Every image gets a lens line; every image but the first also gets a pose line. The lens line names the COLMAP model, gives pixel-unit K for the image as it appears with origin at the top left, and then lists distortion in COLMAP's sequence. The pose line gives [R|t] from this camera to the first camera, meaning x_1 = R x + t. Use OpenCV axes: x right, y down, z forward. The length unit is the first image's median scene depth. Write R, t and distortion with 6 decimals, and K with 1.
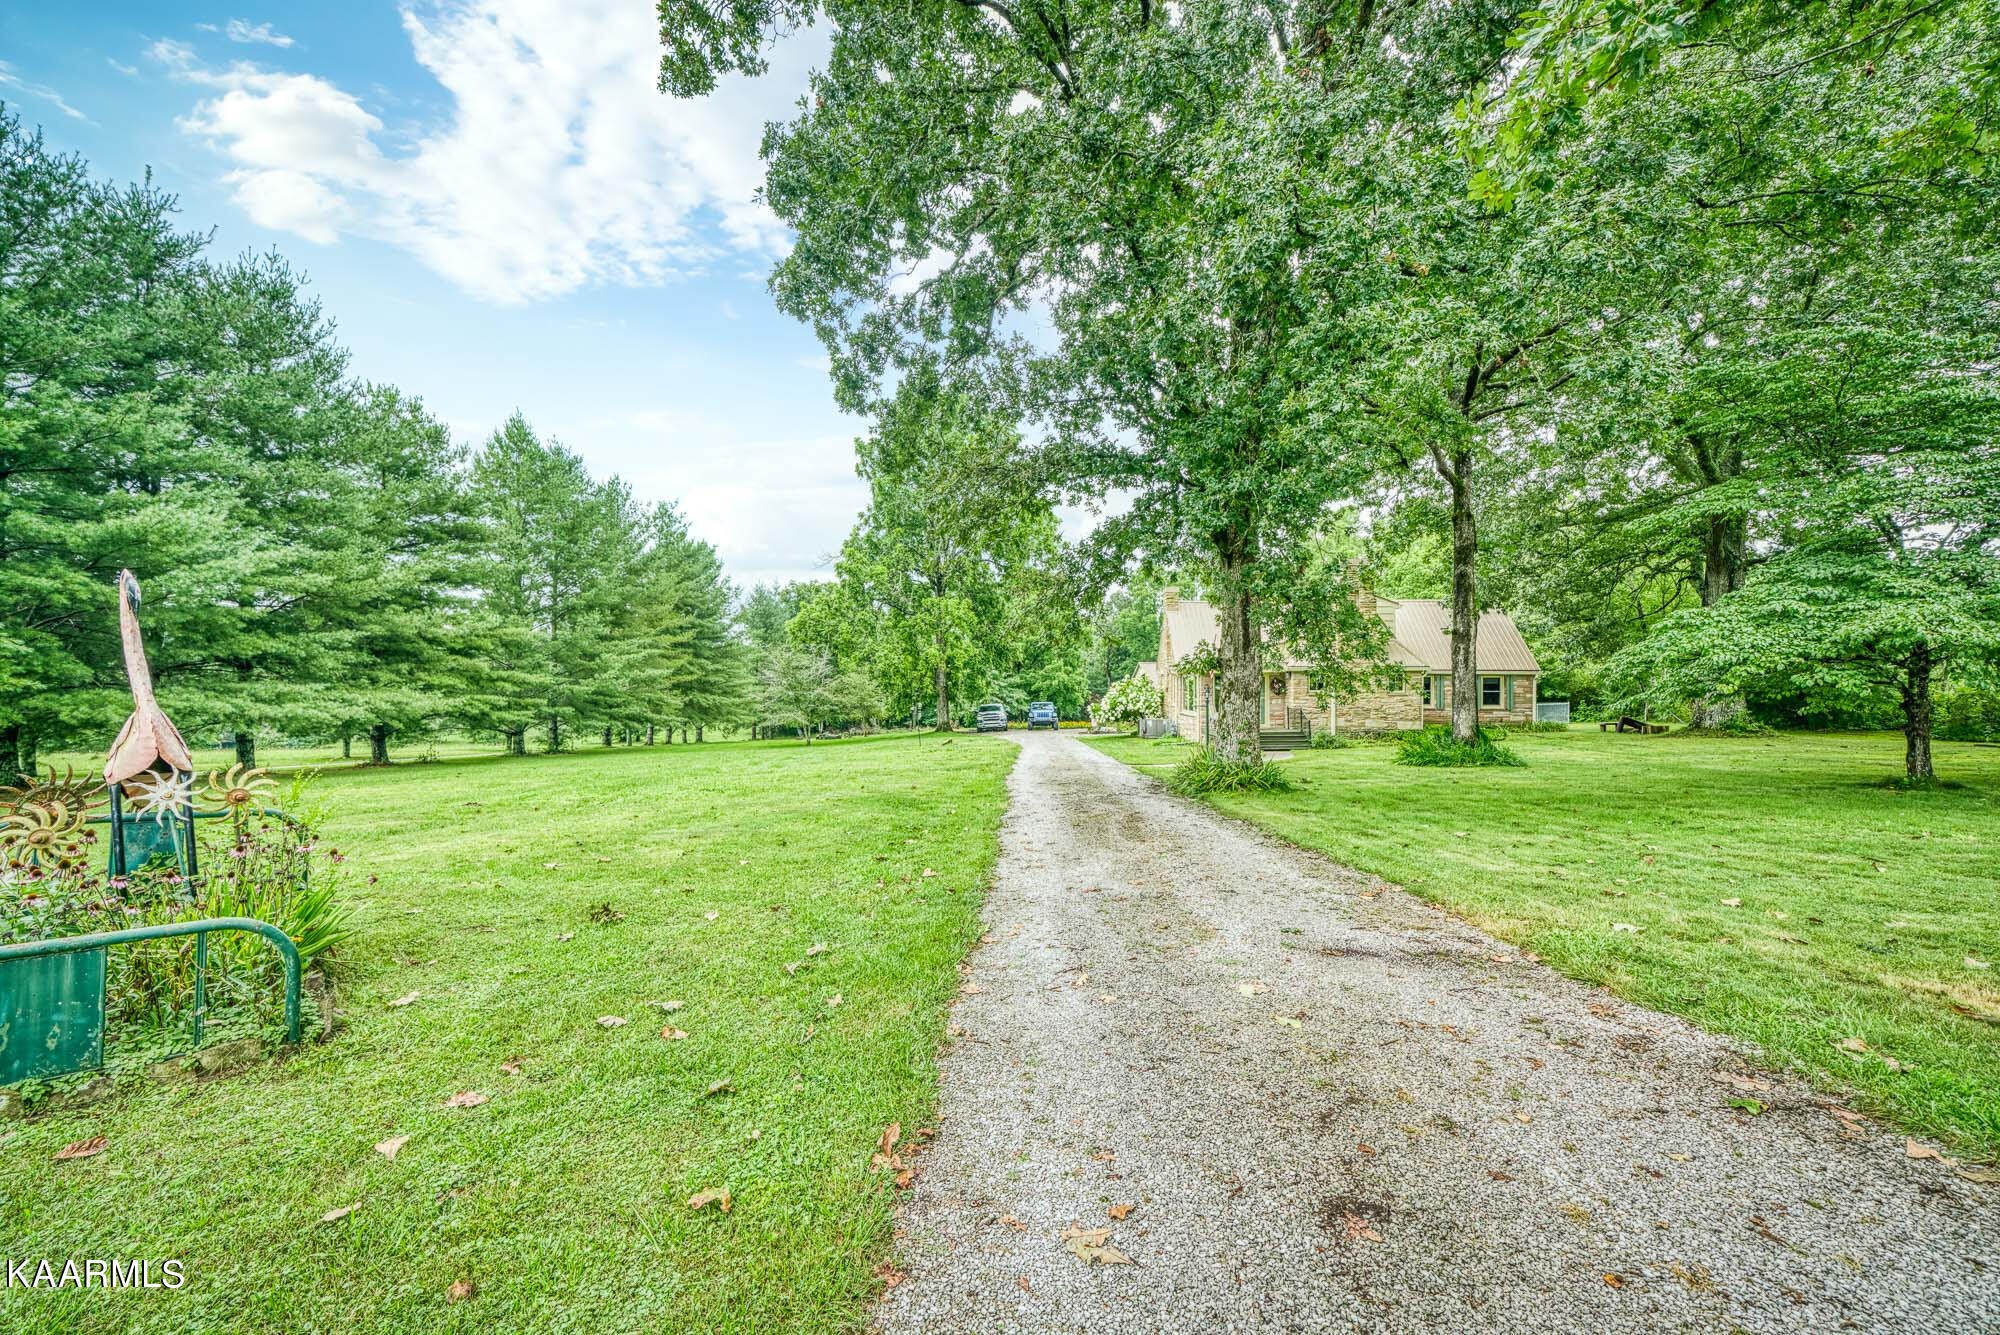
lens RADIAL K [[806.8, 0, 986.2], [0, 806.8, 682.7], [0, 0, 1]] dist [0.001941, 0.000659]
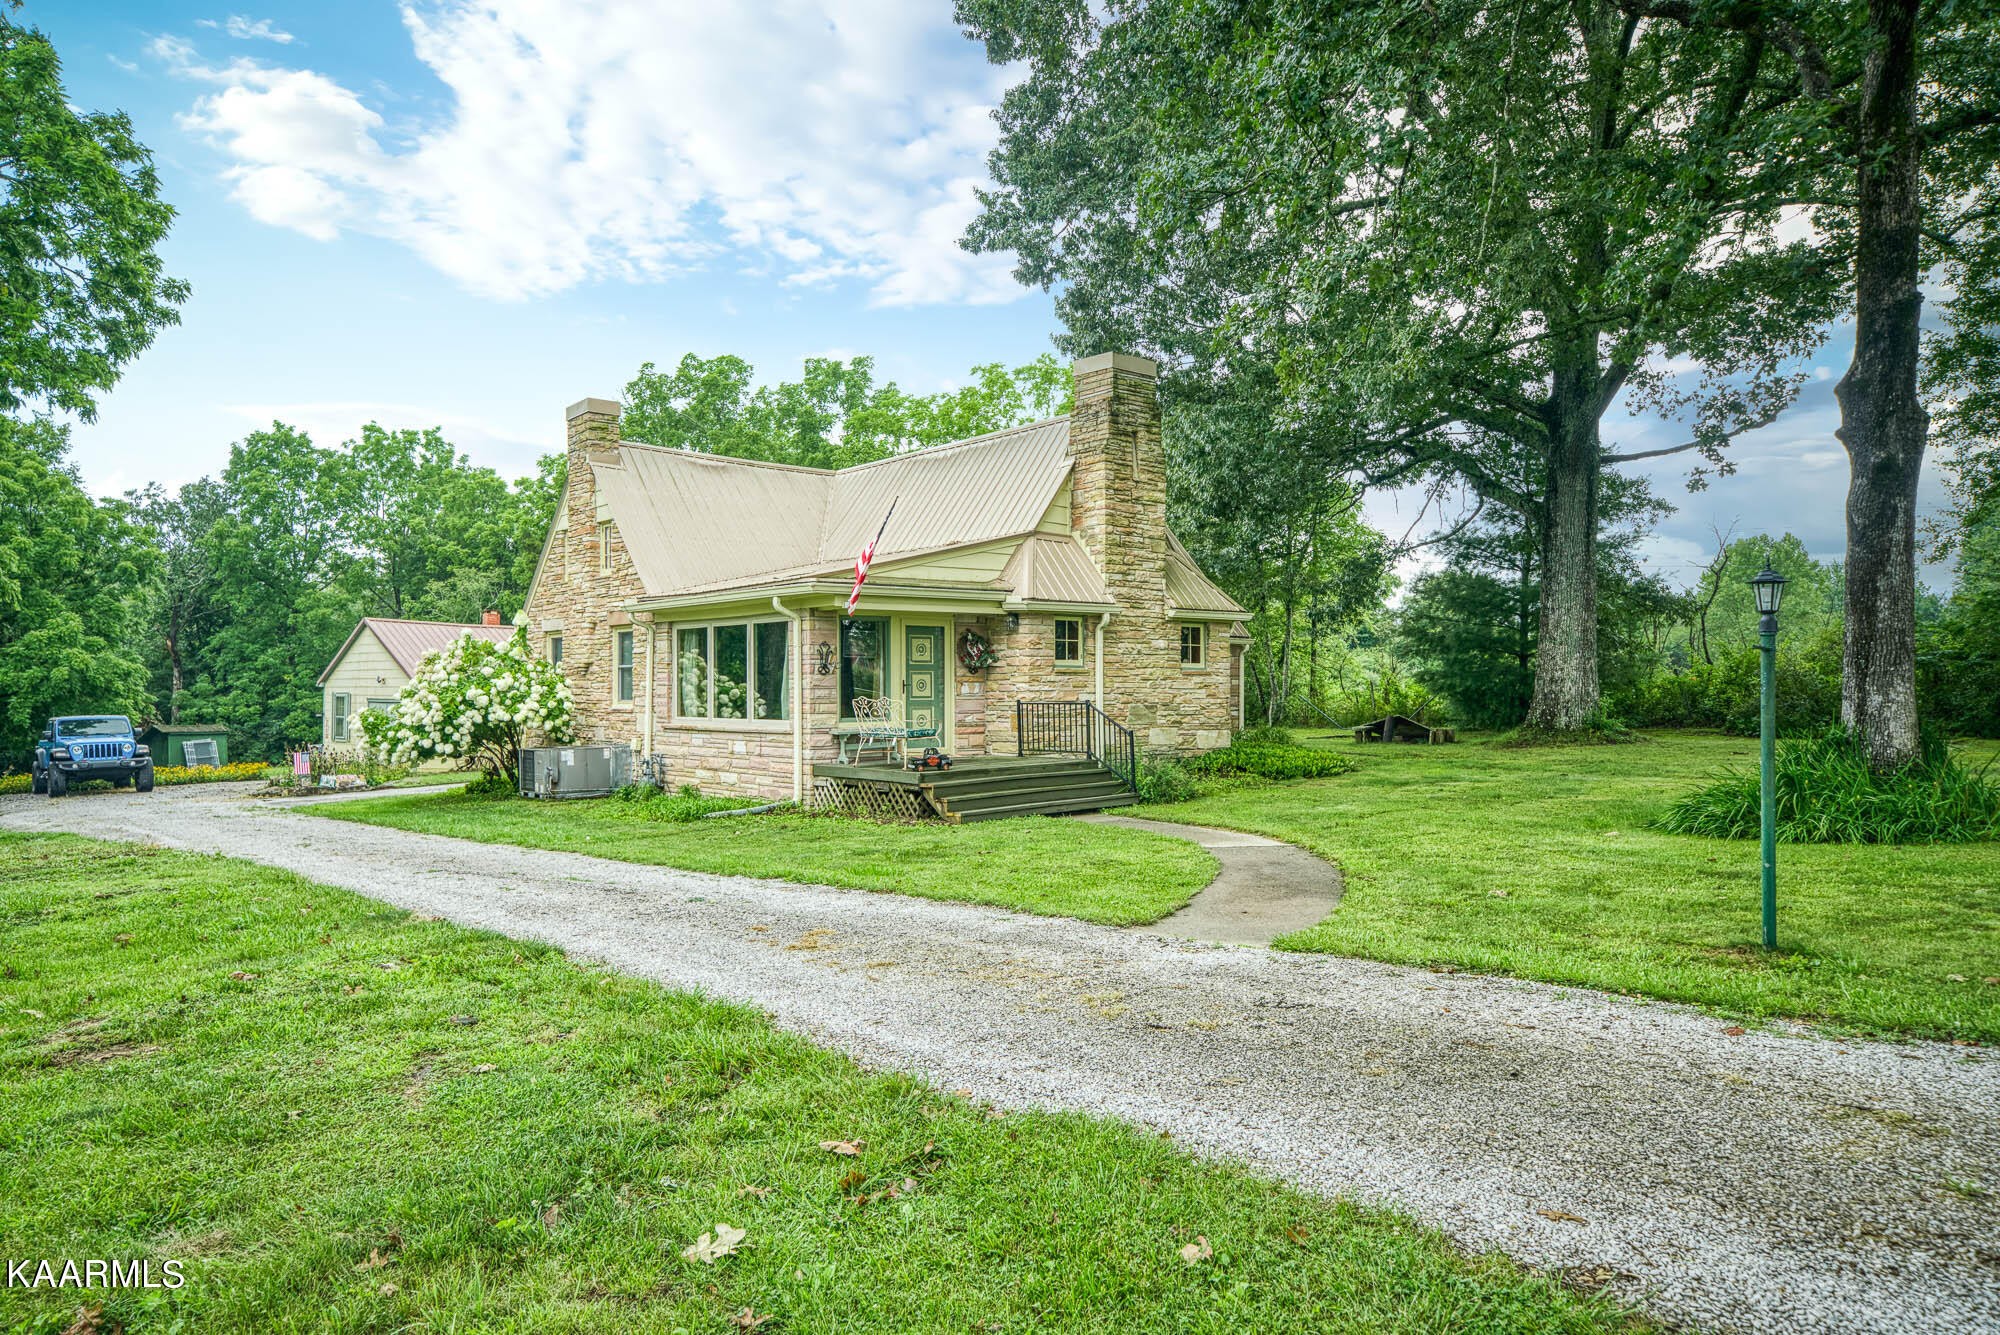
lens RADIAL K [[1310.7, 0, 995.3], [0, 1310.7, 670.6], [0, 0, 1]] dist [0.002172, 0.000505]
pose [[0.723638, 0.009416, 0.690115, -0.079366], [0.001429, 0.999884, -0.015141, 0.025281], [-0.690178, 0.011942, 0.723541, 0.554750]]
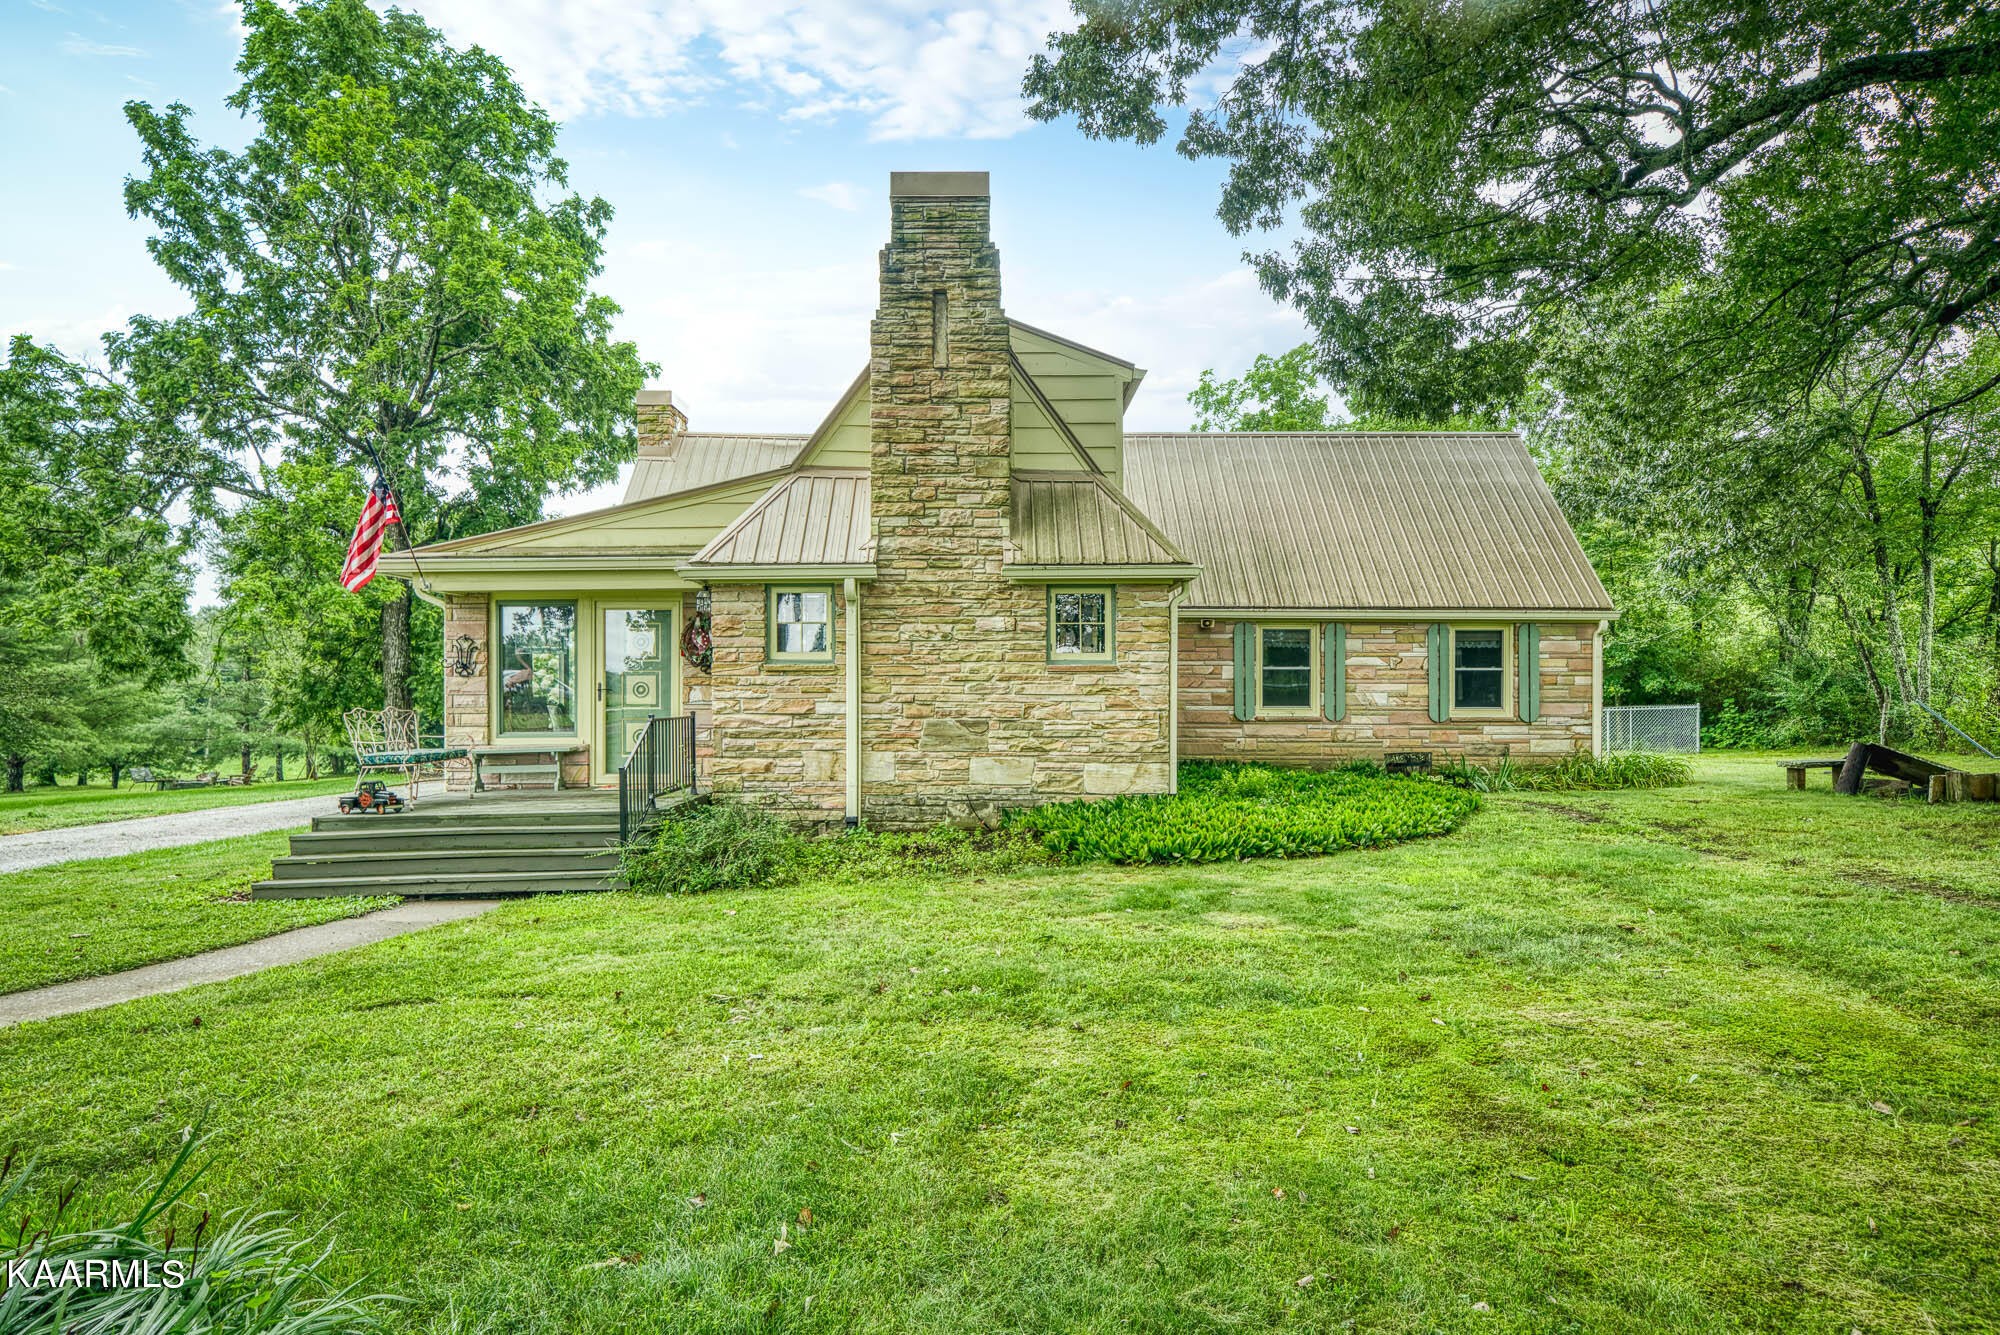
lens RADIAL K [[1119.4, 0, 996.4], [0, 1119.4, 674.0], [0, 0, 1]] dist [0.022826, 0.000282]
pose [[0.998042, -0.001559, 0.062526, 0.462407], [0.002301, 0.999928, -0.011792, 0.021871], [-0.062503, 0.011913, 0.997974, 0.629773]]
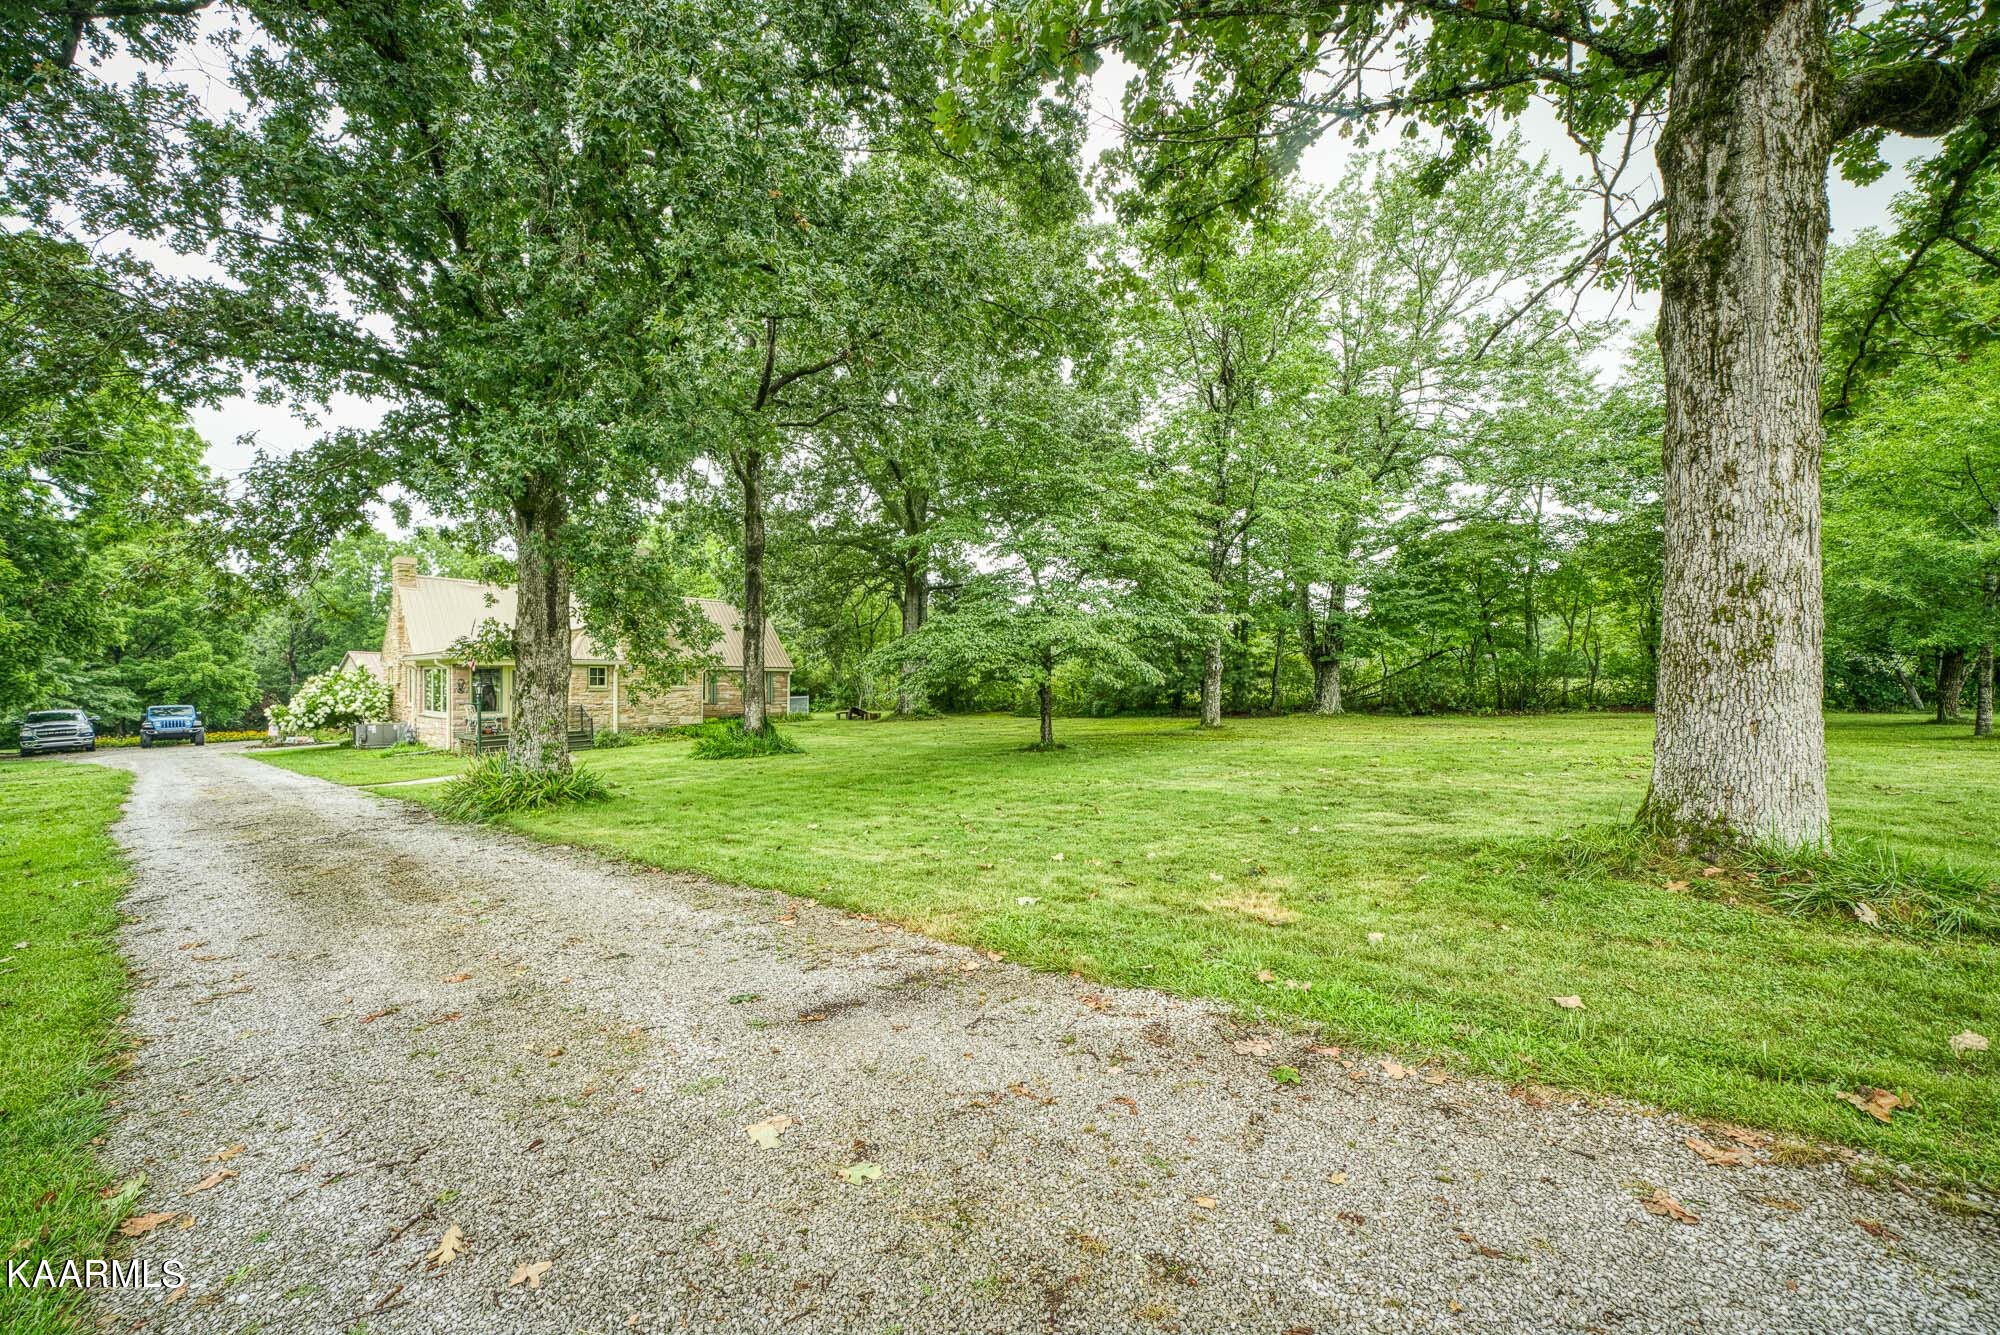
lens RADIAL K [[806.8, 0, 987.5], [0, 806.8, 680.6], [0, 0, 1]] dist [0.001941, 0.000659]
pose [[0.648392, 0.001948, 0.761304, -0.006220], [-0.002613, 0.999997, -0.000333, 0.002976], [-0.761302, -0.001773, 0.648395, 0.058792]]
